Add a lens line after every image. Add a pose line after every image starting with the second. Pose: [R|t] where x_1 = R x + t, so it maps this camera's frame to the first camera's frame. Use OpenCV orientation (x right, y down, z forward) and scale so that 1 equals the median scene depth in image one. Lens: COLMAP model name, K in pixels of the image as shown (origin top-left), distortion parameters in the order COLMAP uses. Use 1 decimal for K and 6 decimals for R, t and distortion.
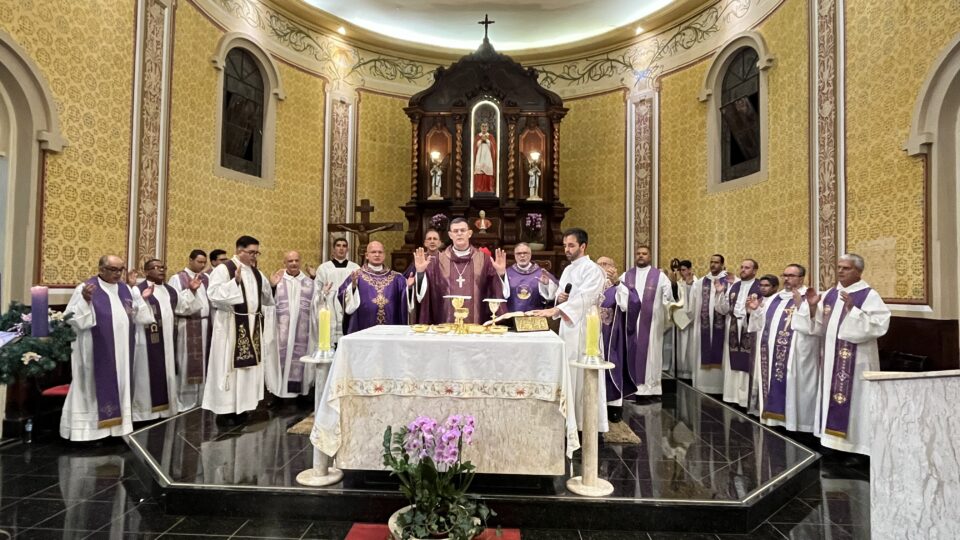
lens RADIAL K [[556.4, 0, 481.0], [0, 556.4, 268.1], [0, 0, 1]] dist [0.001213, 0.002194]
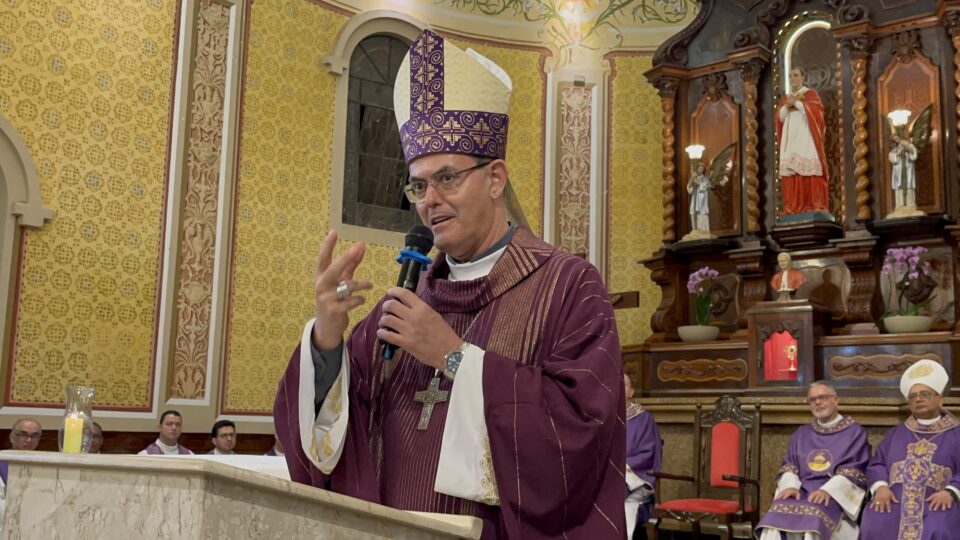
lens RADIAL K [[1104.3, 0, 480.0], [0, 1104.3, 270.8], [0, 0, 1]] dist [0.011478, 0.000000]
pose [[0.767406, -0.087849, -0.635115, 0.541251], [0.003635, 0.991149, -0.132704, 0.044655], [0.641152, 0.099529, 0.760933, 0.194981]]
